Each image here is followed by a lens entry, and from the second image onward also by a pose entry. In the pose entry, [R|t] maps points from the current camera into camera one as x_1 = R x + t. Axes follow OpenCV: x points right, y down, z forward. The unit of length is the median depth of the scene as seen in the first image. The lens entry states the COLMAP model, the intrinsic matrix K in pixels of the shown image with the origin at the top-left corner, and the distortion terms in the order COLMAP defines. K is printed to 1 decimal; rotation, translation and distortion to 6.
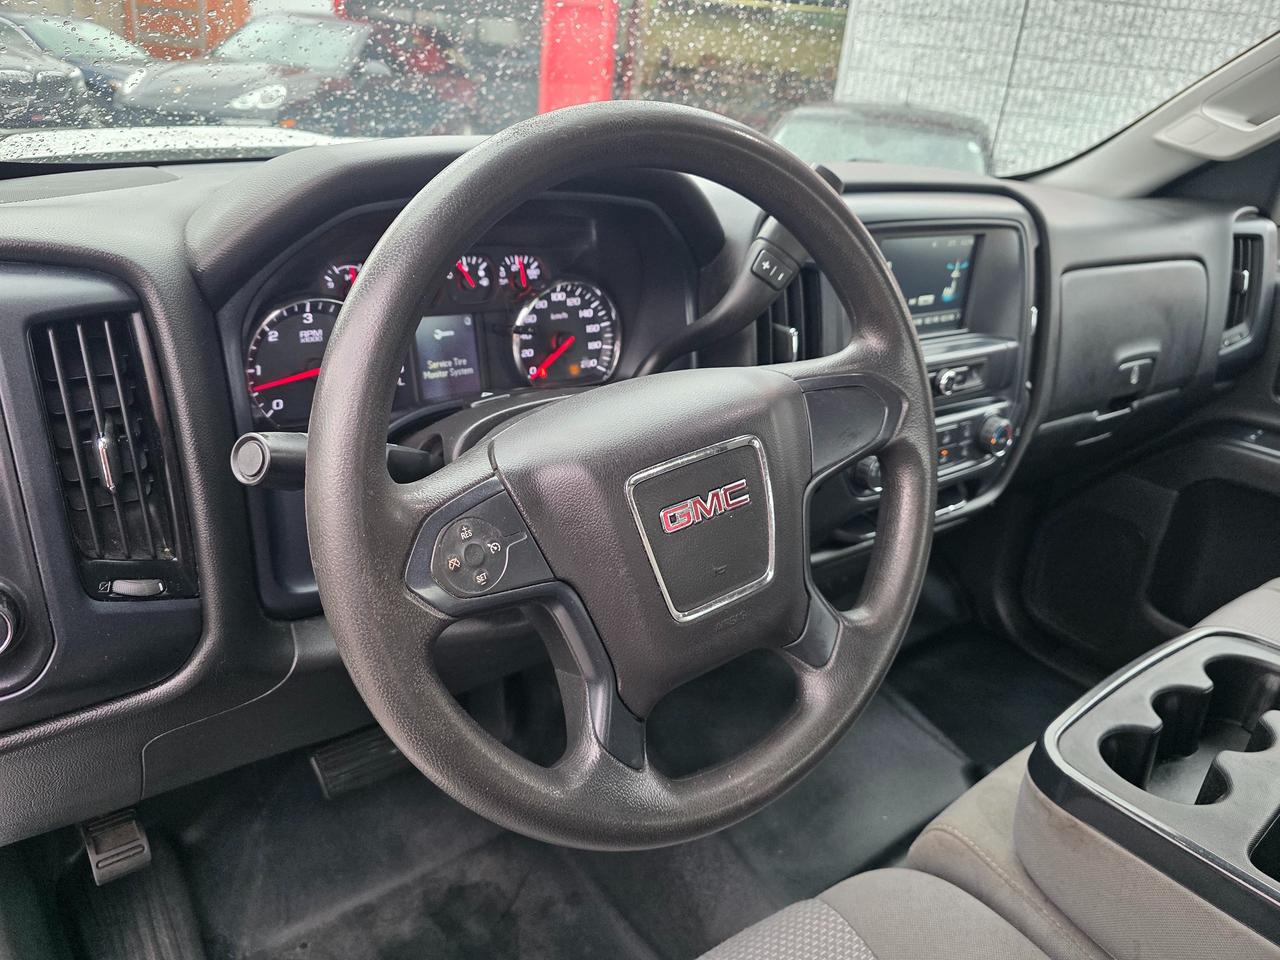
lens RADIAL K [[864.9, 0, 637.8], [0, 864.9, 468.1], [0, 0, 1]] dist [0.053710, -0.040377]
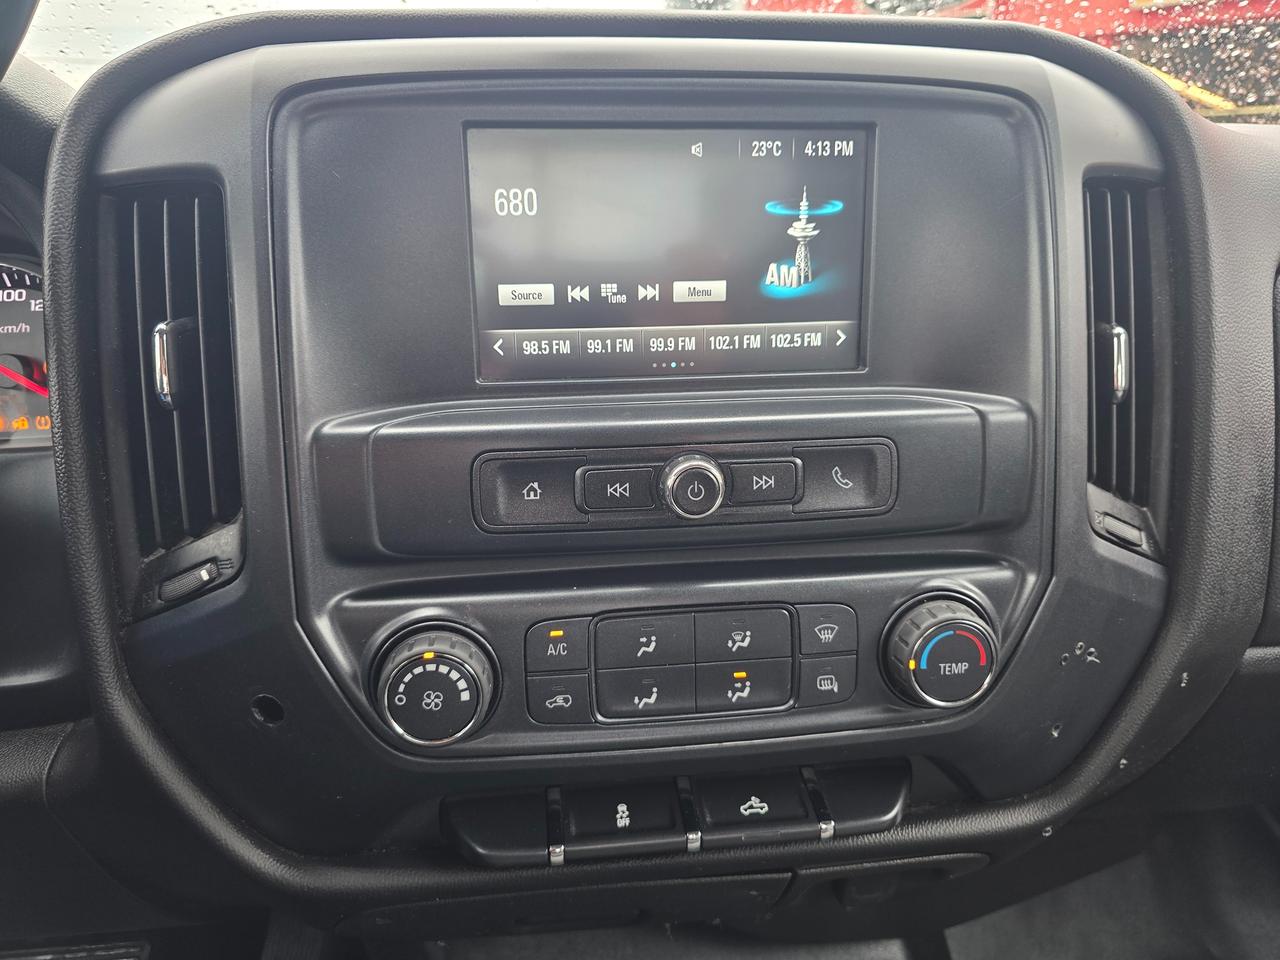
lens RADIAL K [[864.9, 0, 641.0], [0, 864.9, 466.2], [0, 0, 1]] dist [0.053710, -0.040377]
pose [[0.873053, 0.044447, -0.485596, 0.464195], [-0.117756, 0.985581, -0.121504, -0.054122], [0.473194, 0.163261, 0.865698, 0.593673]]
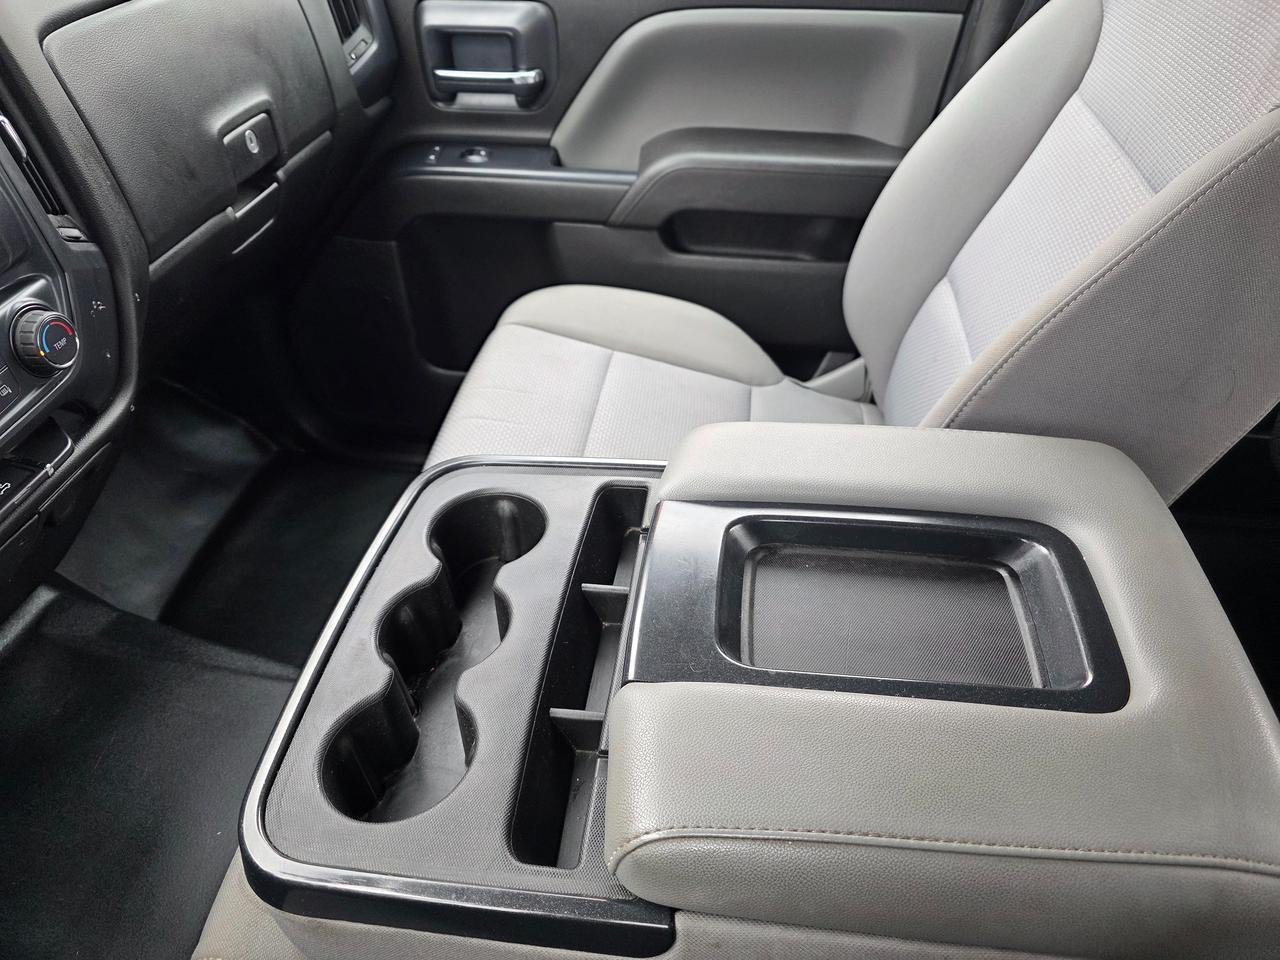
lens RADIAL K [[864.9, 0, 664.0], [0, 864.9, 444.6], [0, 0, 1]] dist [0.053710, -0.040377]
pose [[0.678577, -0.498498, 0.539475, 0.325836], [0.322360, 0.862051, 0.391092, -0.075783], [-0.660013, -0.091481, 0.745664, 0.215175]]
